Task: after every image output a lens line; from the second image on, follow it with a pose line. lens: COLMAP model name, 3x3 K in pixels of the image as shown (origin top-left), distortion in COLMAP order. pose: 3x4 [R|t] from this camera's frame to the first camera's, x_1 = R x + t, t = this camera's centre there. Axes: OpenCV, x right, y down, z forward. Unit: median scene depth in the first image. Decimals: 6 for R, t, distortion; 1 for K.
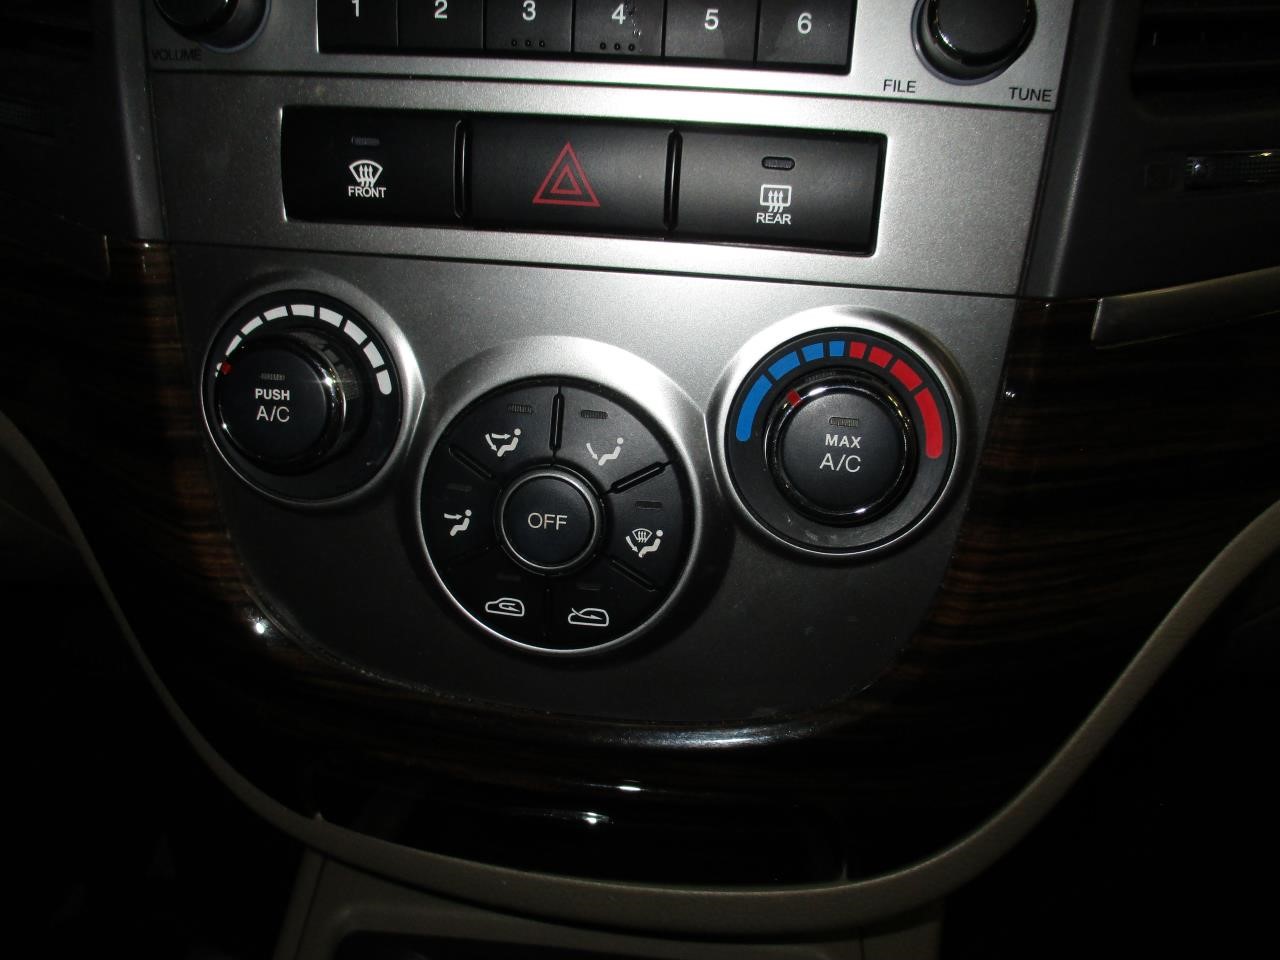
lens RADIAL K [[1021.4, 0, 640.0], [0, 1021.4, 480.0], [0, 0, 1]] dist [-0.010045, 0.011860]
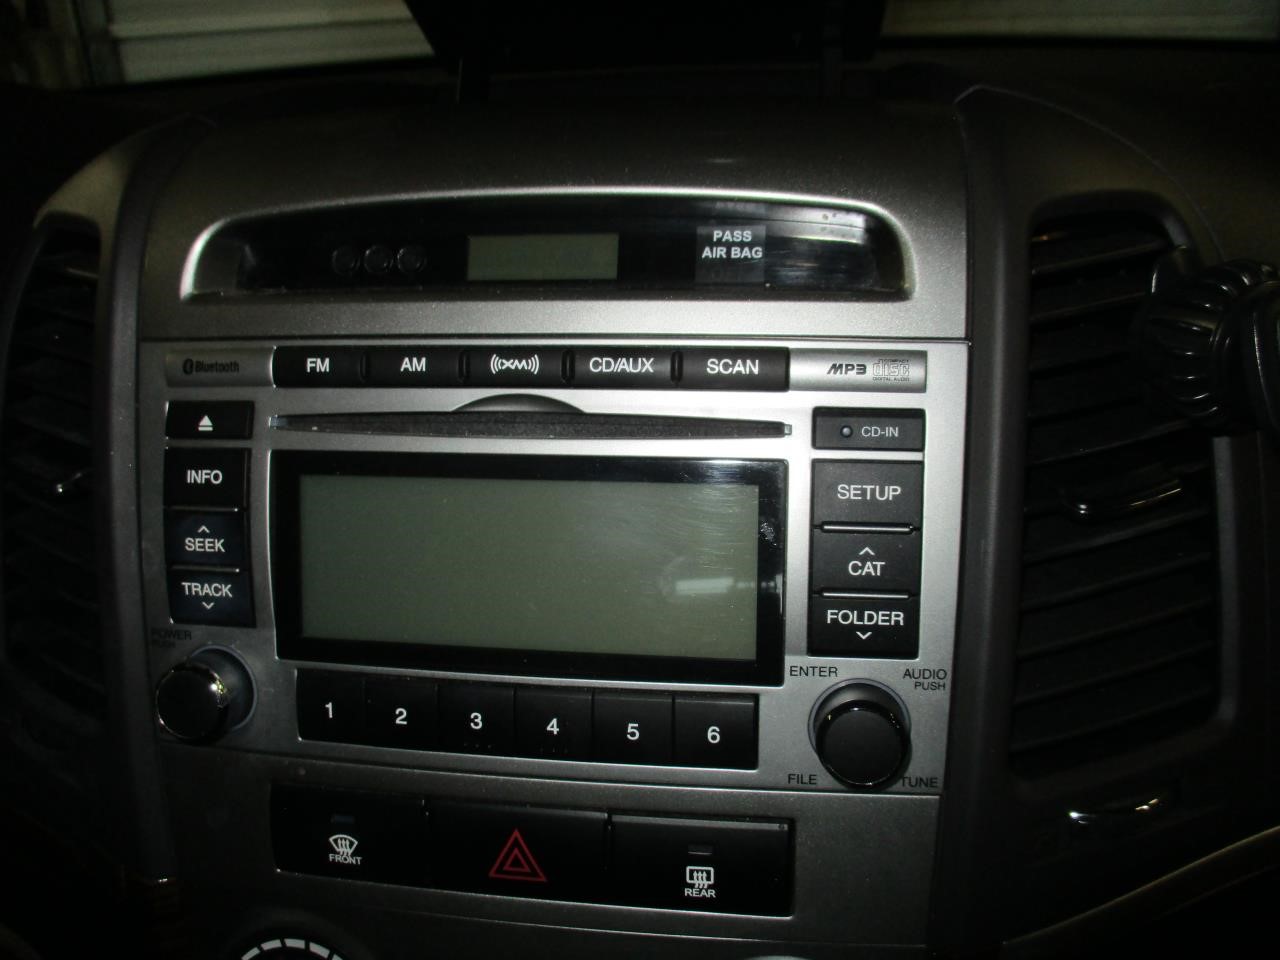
lens RADIAL K [[1021.4, 0, 640.0], [0, 1021.4, 480.0], [0, 0, 1]] dist [-0.010045, 0.011860]
pose [[0.997586, -0.057819, -0.038448, 0.134838], [0.054288, 0.994703, -0.087283, -0.615572], [0.043291, 0.084986, 0.995441, -0.161339]]
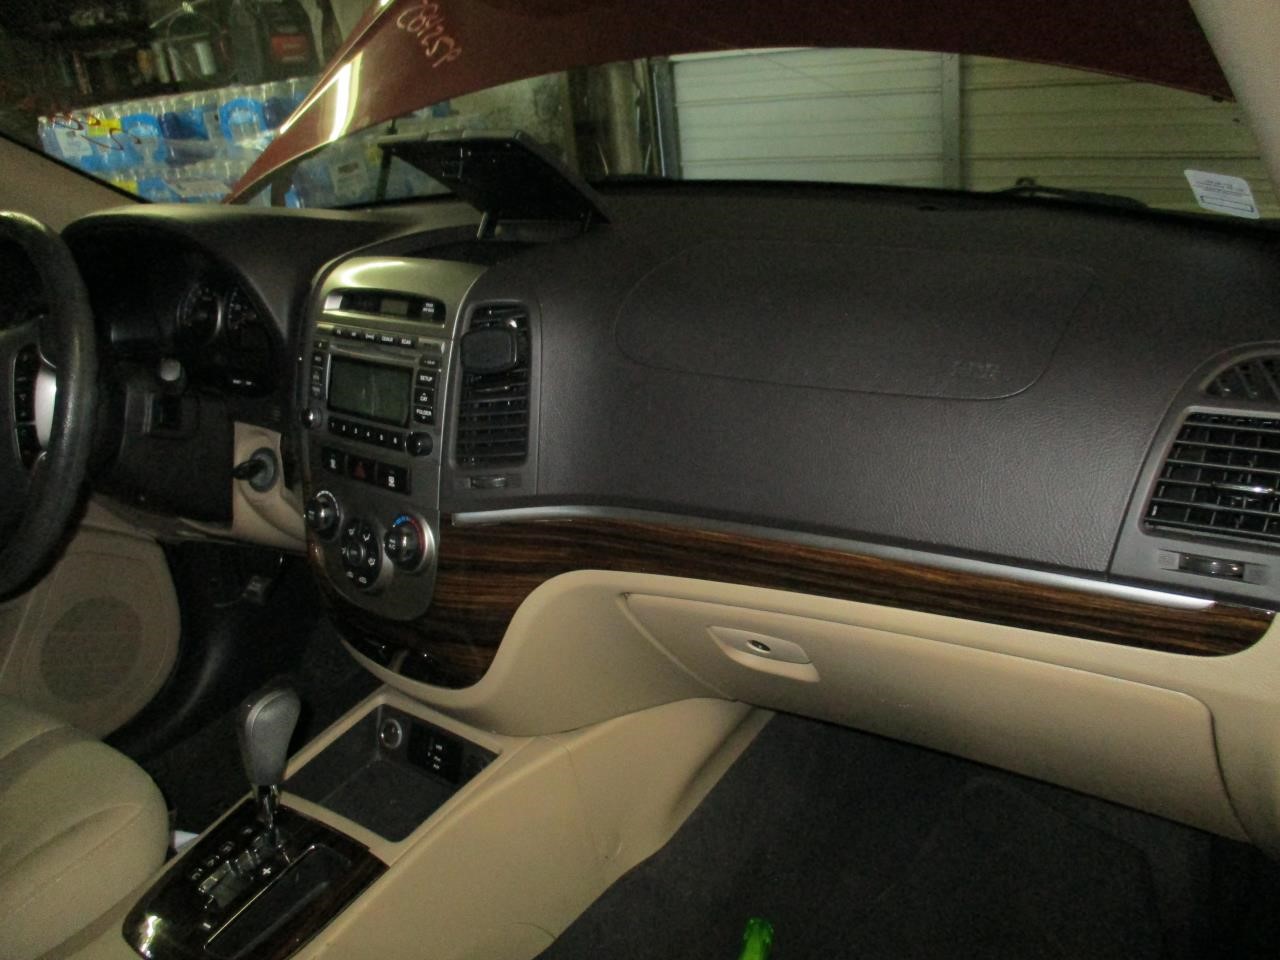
lens RADIAL K [[1021.4, 0, 640.0], [0, 1021.4, 480.0], [0, 0, 1]] dist [-0.010045, 0.011860]
pose [[0.798059, 0.089553, -0.595887, 3.386025], [-0.116612, 0.993153, -0.006919, -0.361949], [0.591188, 0.075009, 0.803038, -1.685632]]
